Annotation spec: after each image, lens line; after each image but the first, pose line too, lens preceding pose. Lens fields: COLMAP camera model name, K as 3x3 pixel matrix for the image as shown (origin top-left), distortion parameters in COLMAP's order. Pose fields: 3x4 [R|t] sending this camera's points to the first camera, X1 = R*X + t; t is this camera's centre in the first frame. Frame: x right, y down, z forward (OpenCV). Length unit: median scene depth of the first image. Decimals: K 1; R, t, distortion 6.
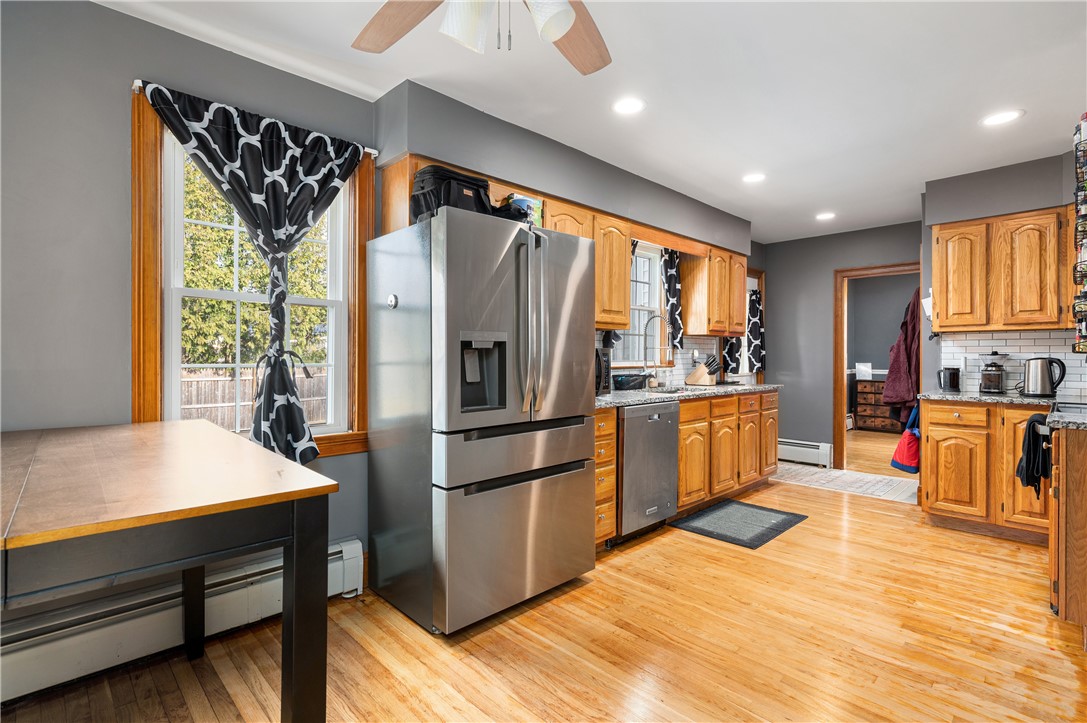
lens RADIAL K [[514.5, 0, 536.9], [0, 514.5, 356.0], [0, 0, 1]] dist [0.002625, 0.000426]
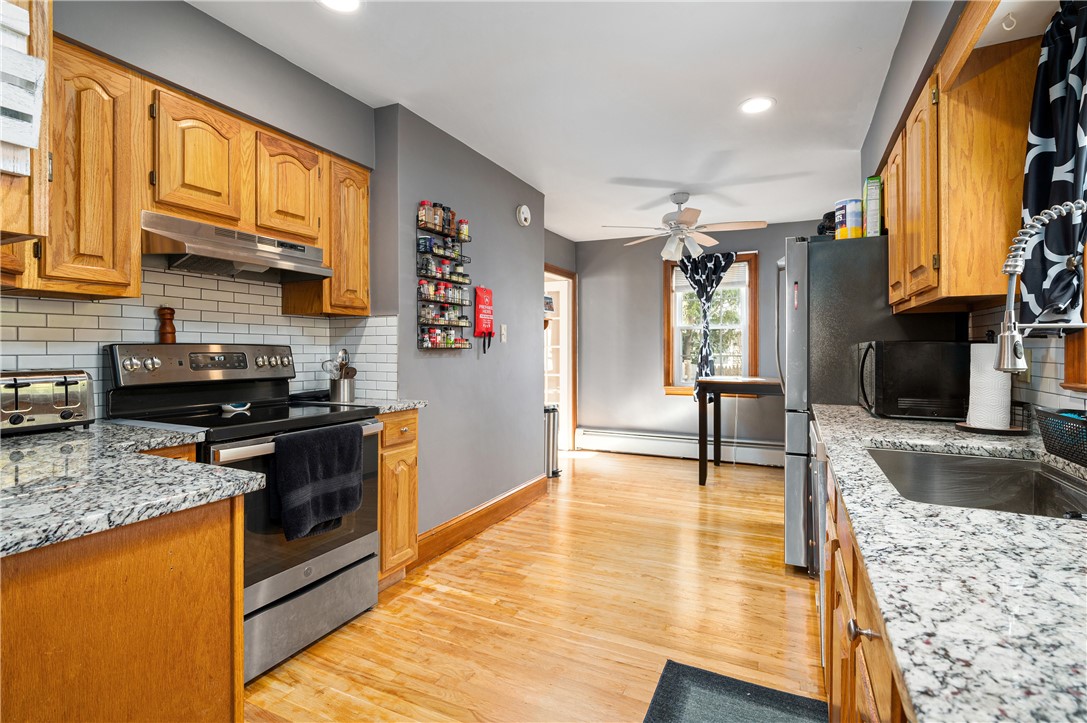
lens RADIAL K [[514.5, 0, 536.9], [0, 514.5, 356.0], [0, 0, 1]] dist [0.002625, 0.000426]
pose [[-0.939482, -0.001518, -0.342596, 0.656584], [-0.004857, 0.999949, 0.008888, 0.001605], [0.342565, 0.010014, -0.939441, 1.277055]]
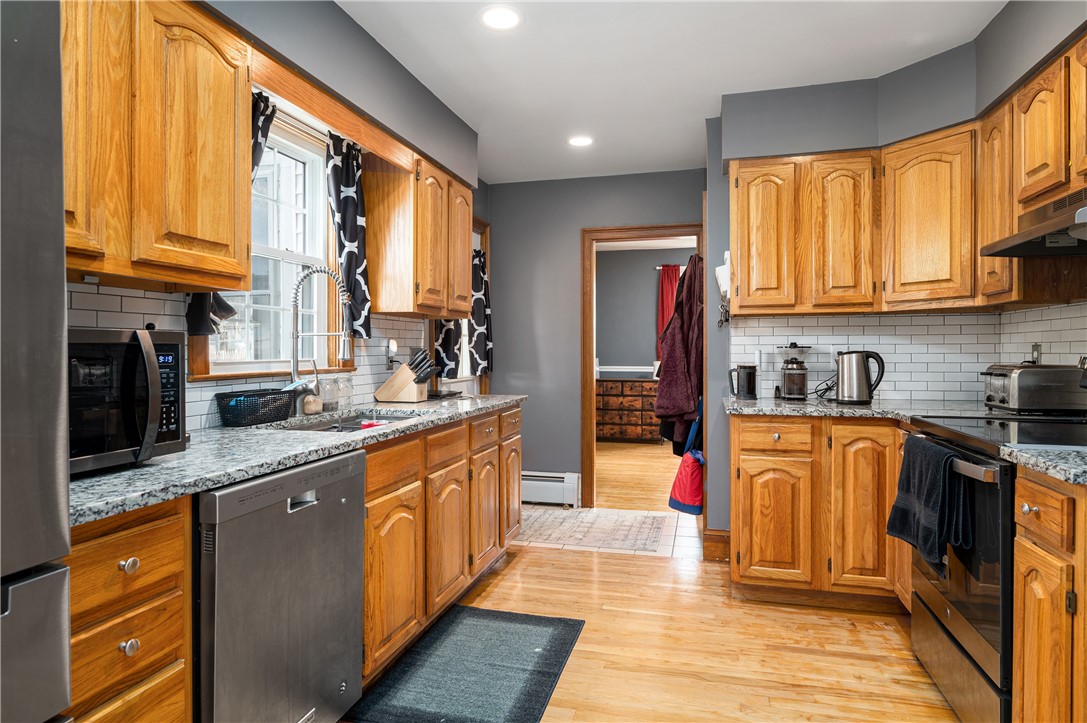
lens RADIAL K [[623.9, 0, 546.0], [0, 623.9, 356.8], [0, 0, 1]] dist [-0.000689, 0.000080]
pose [[0.849335, -0.009755, 0.527765, 0.115024], [0.004482, 0.999926, 0.011270, -0.000409], [-0.527836, -0.007207, 0.849316, 0.422175]]
